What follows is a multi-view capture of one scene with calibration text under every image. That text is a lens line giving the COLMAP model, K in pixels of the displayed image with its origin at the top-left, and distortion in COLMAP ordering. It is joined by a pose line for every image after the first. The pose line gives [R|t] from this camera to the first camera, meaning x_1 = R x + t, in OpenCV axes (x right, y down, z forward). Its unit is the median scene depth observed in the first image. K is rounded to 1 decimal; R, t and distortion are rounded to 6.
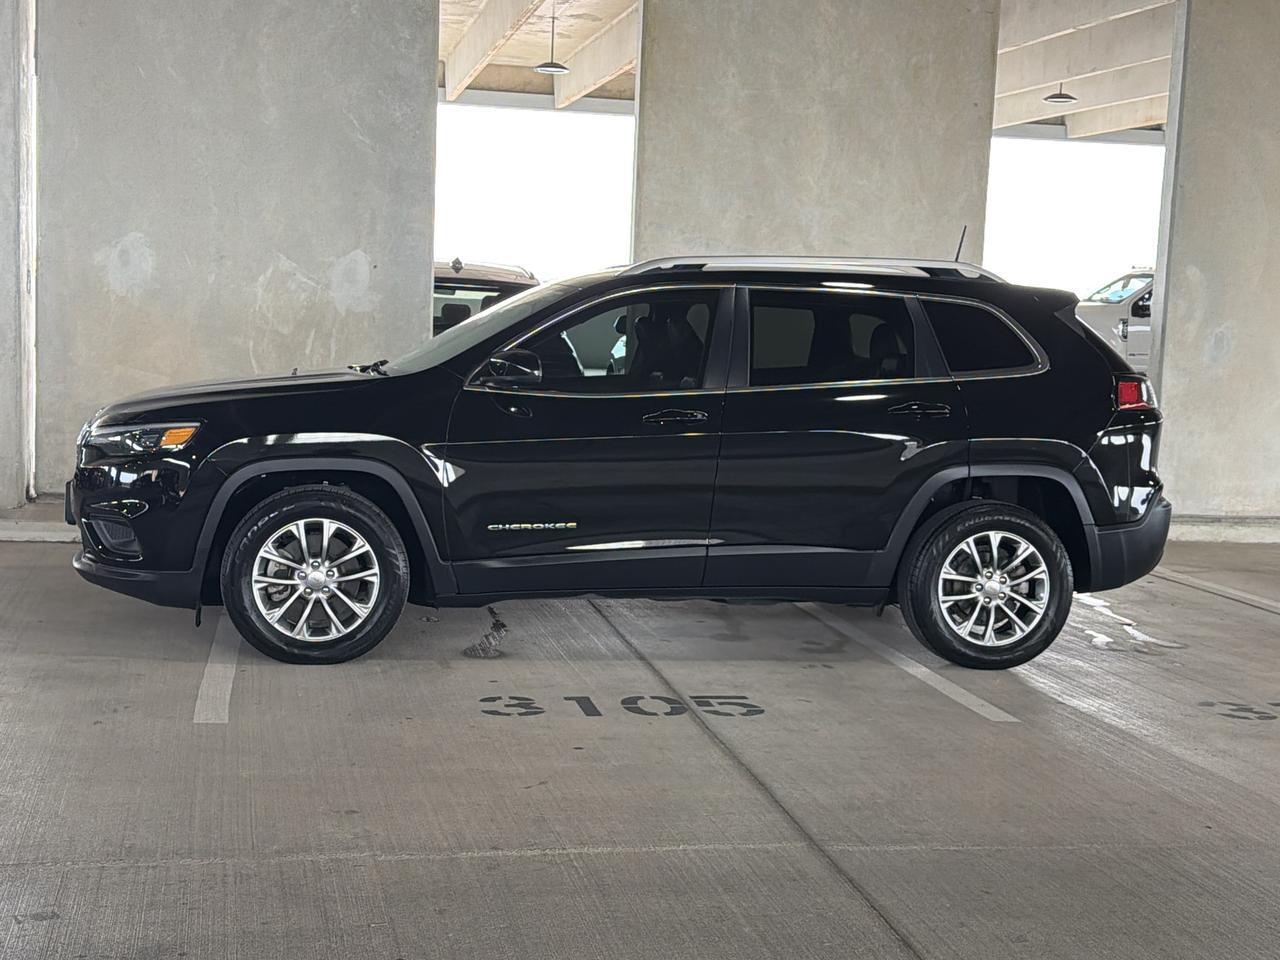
lens RADIAL K [[1799.3, 0, 618.2], [0, 1799.3, 489.2], [0, 0, 1]] dist [0.120475, 0.000000]
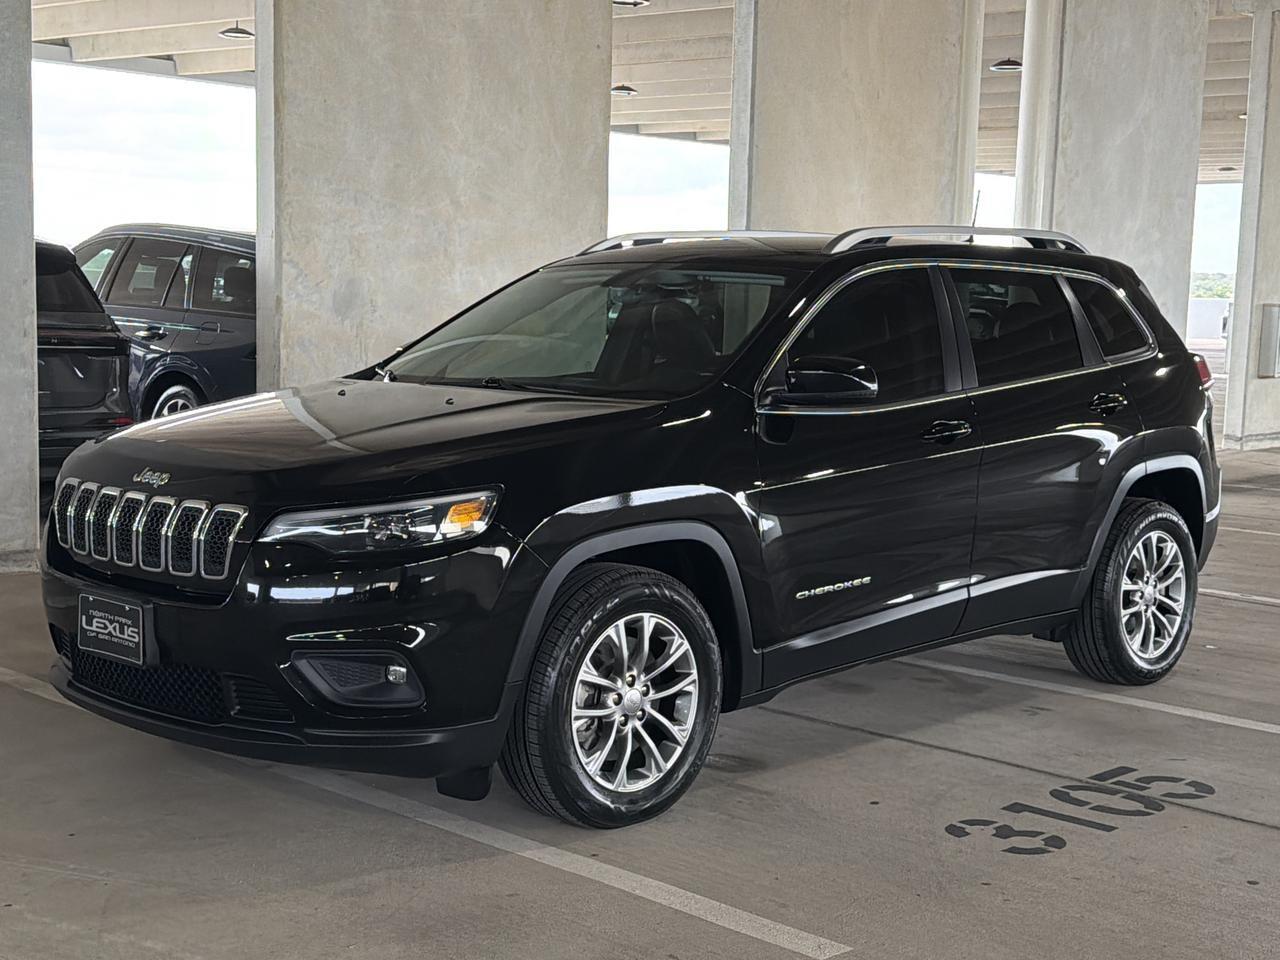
lens RADIAL K [[1799.3, 0, 642.4], [0, 1799.3, 485.2], [0, 0, 1]] dist [0.120475, 0.000000]
pose [[0.801455, -0.084141, 0.592107, -0.349179], [0.065897, 0.996449, 0.052404, -0.042114], [-0.594414, -0.002981, 0.804154, 0.274165]]
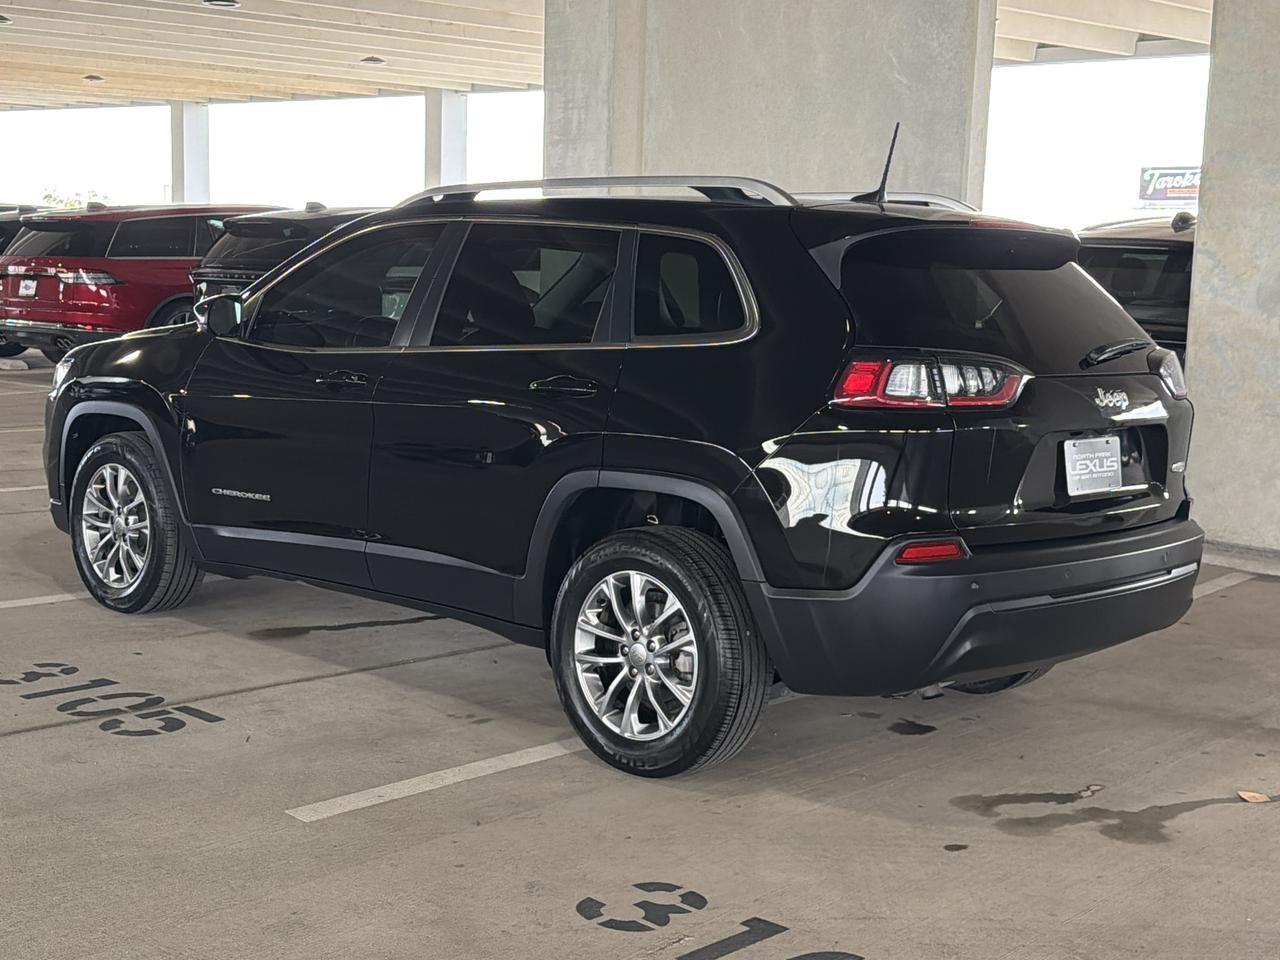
lens RADIAL K [[1799.3, 0, 641.2], [0, 1799.3, 471.6], [0, 0, 1]] dist [0.120475, 0.000000]
pose [[0.595921, 0.078249, -0.799221, 0.486786], [-0.086643, 0.995697, 0.032882, -0.023852], [0.798355, 0.049652, 0.600137, 0.385895]]
